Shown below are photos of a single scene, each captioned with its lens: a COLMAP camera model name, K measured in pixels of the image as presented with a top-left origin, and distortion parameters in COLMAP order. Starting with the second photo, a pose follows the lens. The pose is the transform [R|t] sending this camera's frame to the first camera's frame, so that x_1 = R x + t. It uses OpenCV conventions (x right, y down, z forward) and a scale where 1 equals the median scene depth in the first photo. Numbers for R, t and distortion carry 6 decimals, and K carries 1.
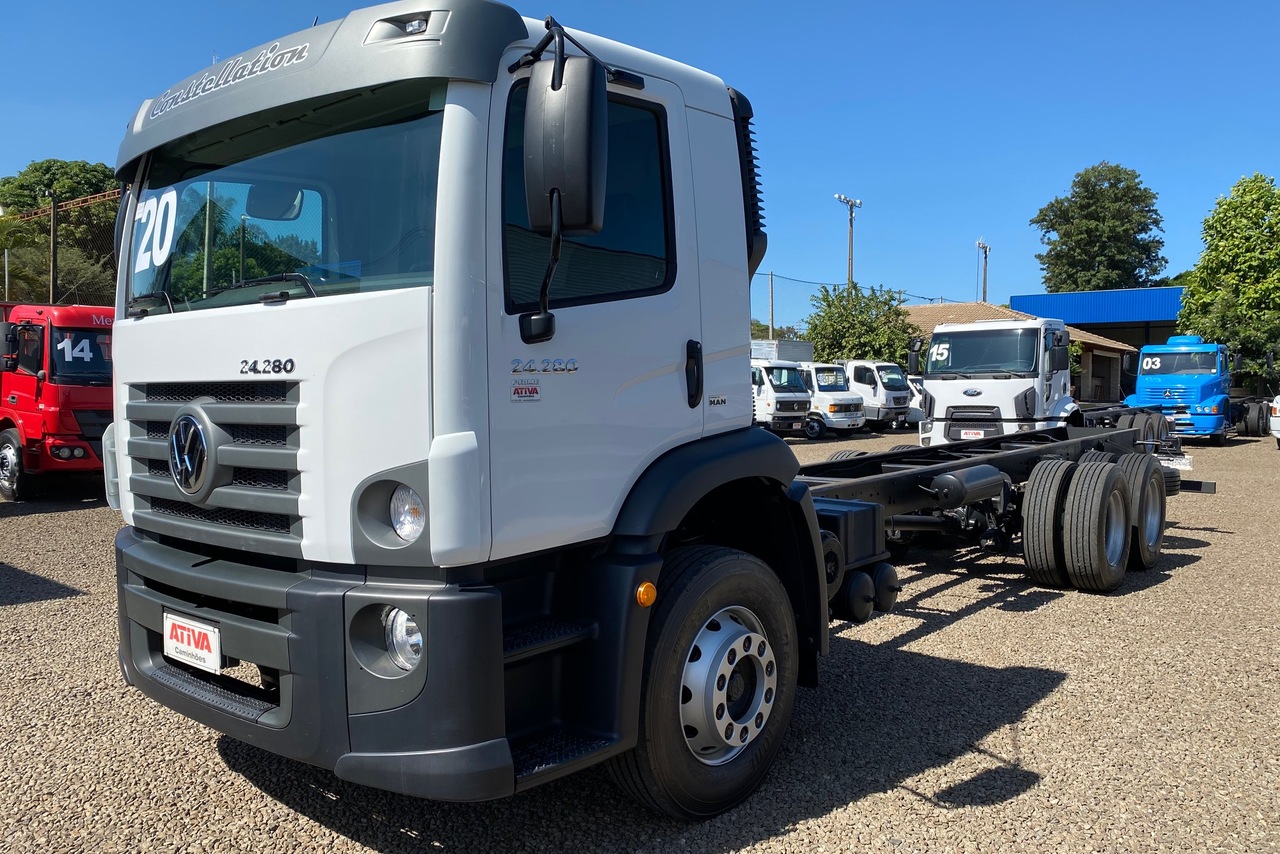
lens RADIAL K [[950.2, 0, 641.0], [0, 950.2, 444.2], [0, 0, 1]] dist [0.042282, -0.002684]
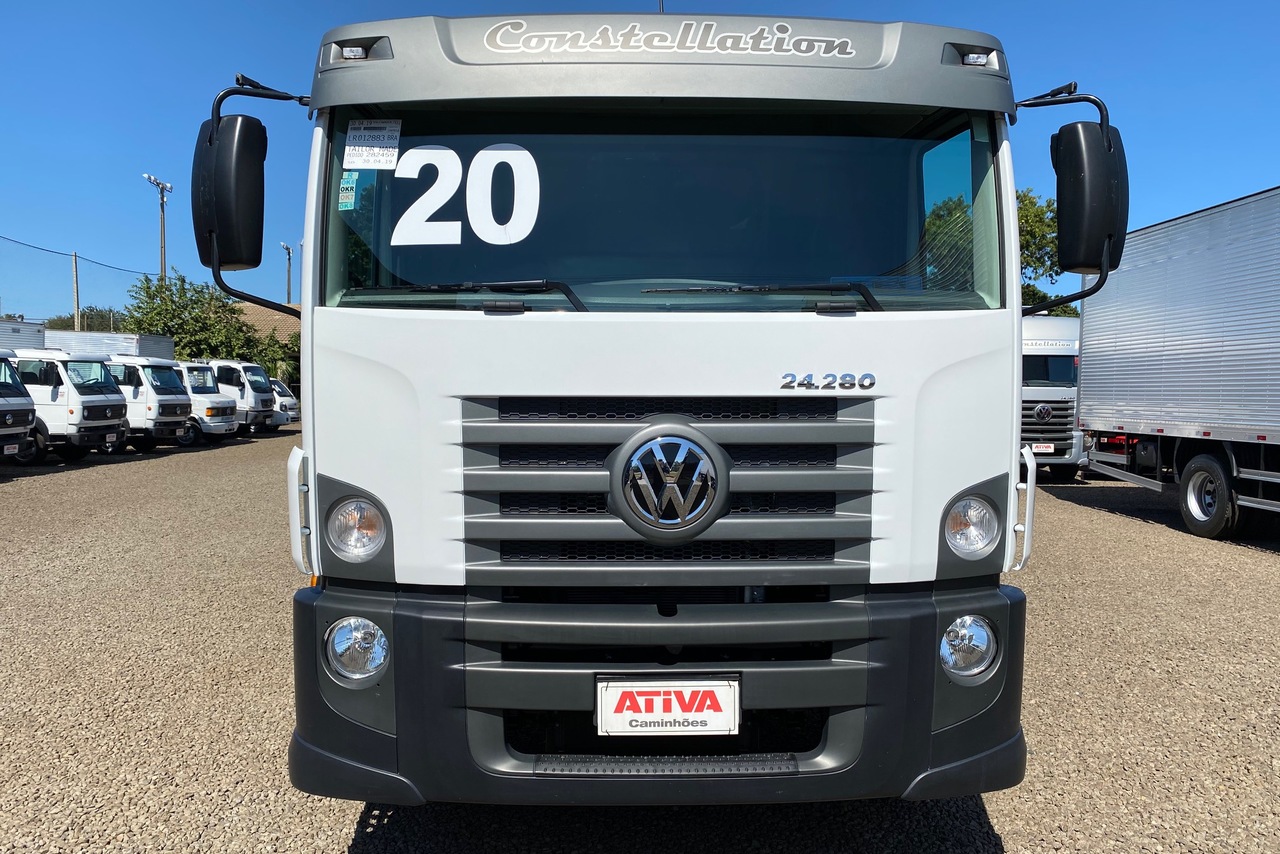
lens RADIAL K [[966.1, 0, 640.0], [0, 966.1, 427.0], [0, 0, 1]] dist [-0.010308, -0.002131]
pose [[0.751992, -0.019312, 0.658890, -0.106336], [0.032324, 0.999449, -0.007598, -0.003333], [-0.658380, 0.027011, 0.752201, 0.038832]]
